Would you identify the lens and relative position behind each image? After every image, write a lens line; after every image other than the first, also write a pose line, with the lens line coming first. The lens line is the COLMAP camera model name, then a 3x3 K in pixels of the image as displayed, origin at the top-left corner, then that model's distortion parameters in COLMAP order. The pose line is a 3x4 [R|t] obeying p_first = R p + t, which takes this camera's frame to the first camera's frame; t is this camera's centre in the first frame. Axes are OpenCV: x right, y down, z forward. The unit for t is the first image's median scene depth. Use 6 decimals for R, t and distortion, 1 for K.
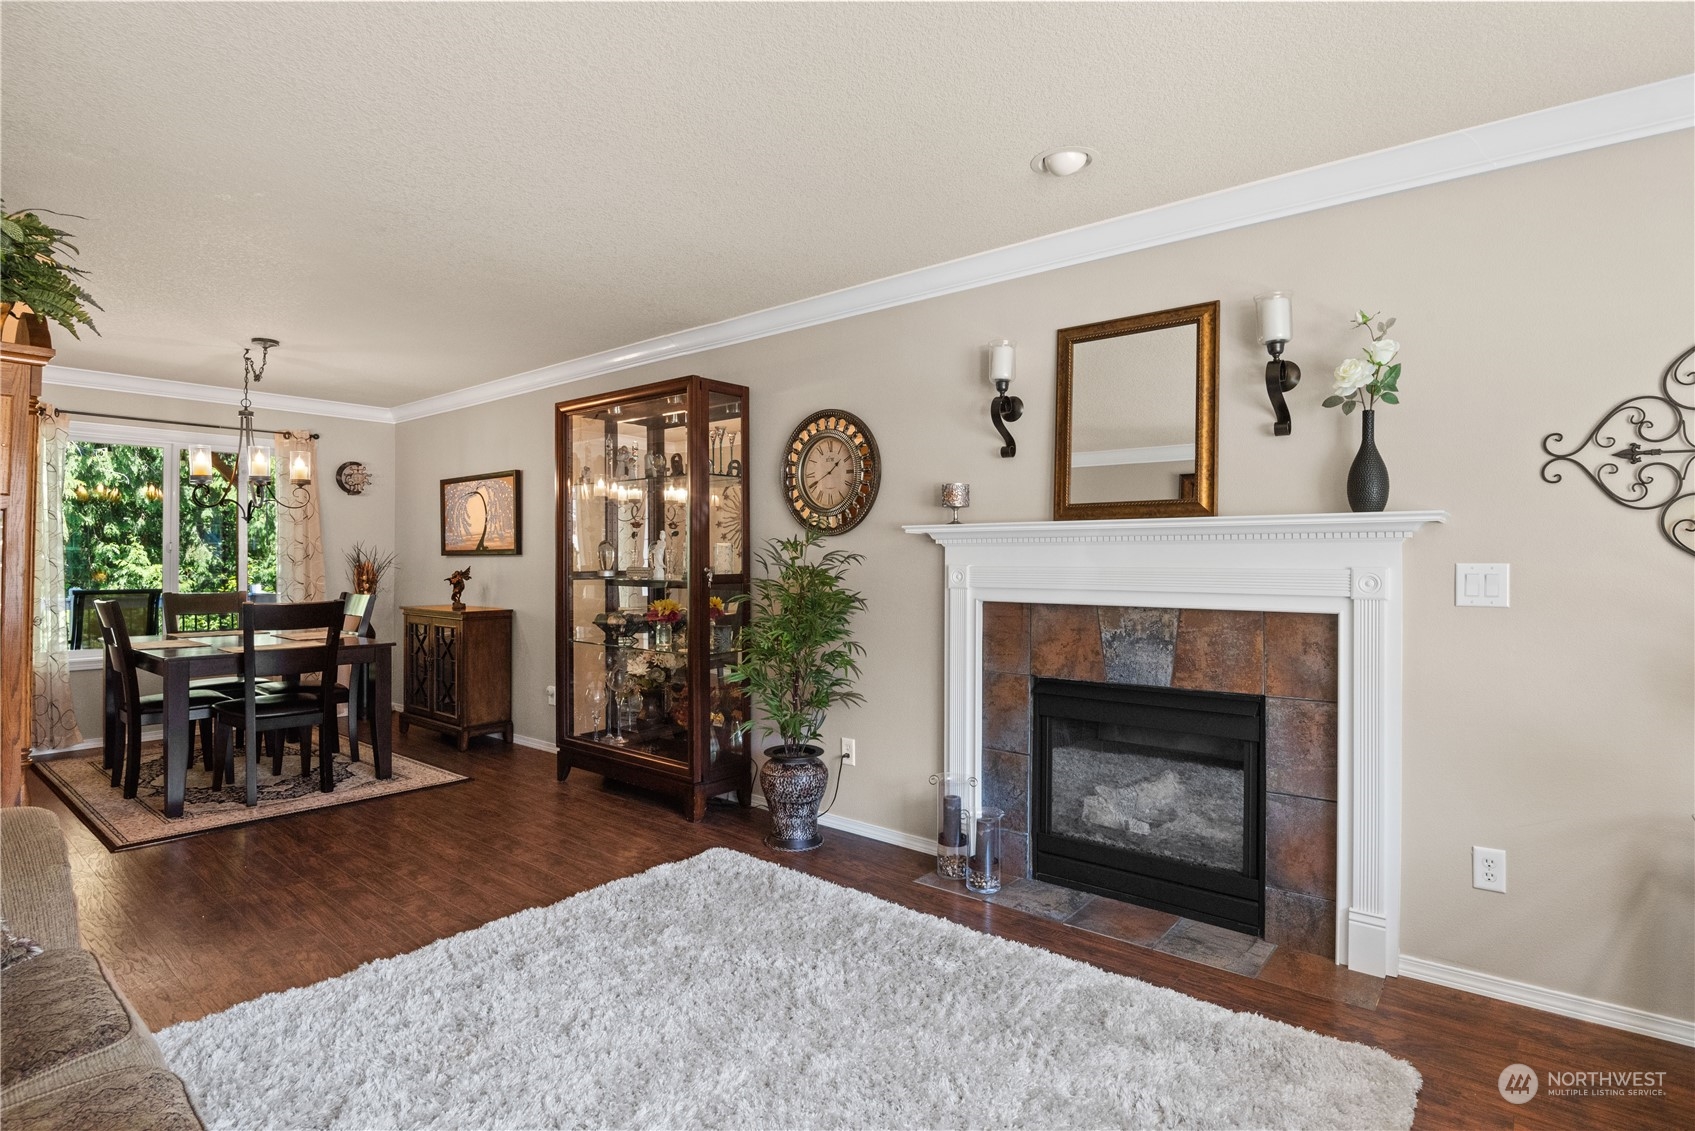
lens RADIAL K [[857.6, 0, 847.5], [0, 857.6, 565.5], [0, 0, 1]] dist [-0.001494, -0.000335]
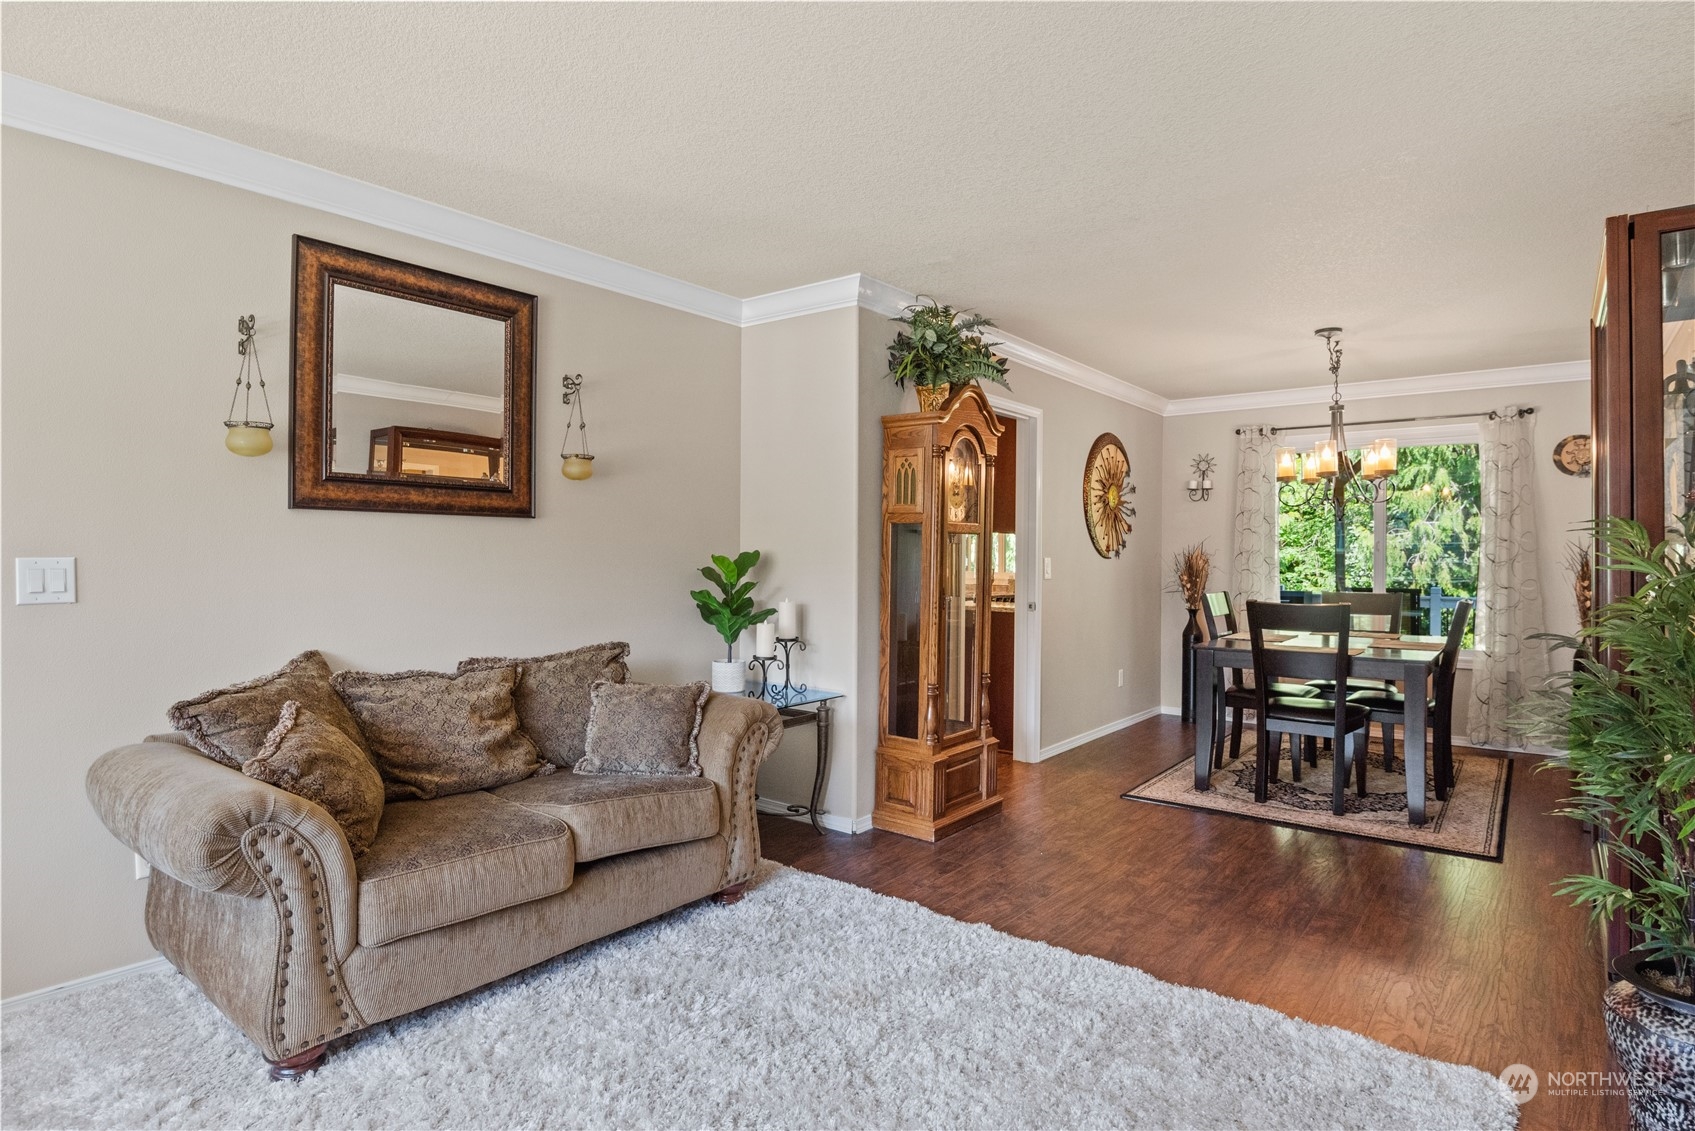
lens RADIAL K [[914.7, 0, 847.5], [0, 914.7, 565.5], [0, 0, 1]] dist [0.000623, 0.000190]
pose [[0.034139, 0.011377, -0.999352, 0.424332], [-0.014259, 0.999839, 0.010896, -0.003334], [0.999315, 0.013878, 0.034295, 0.554944]]
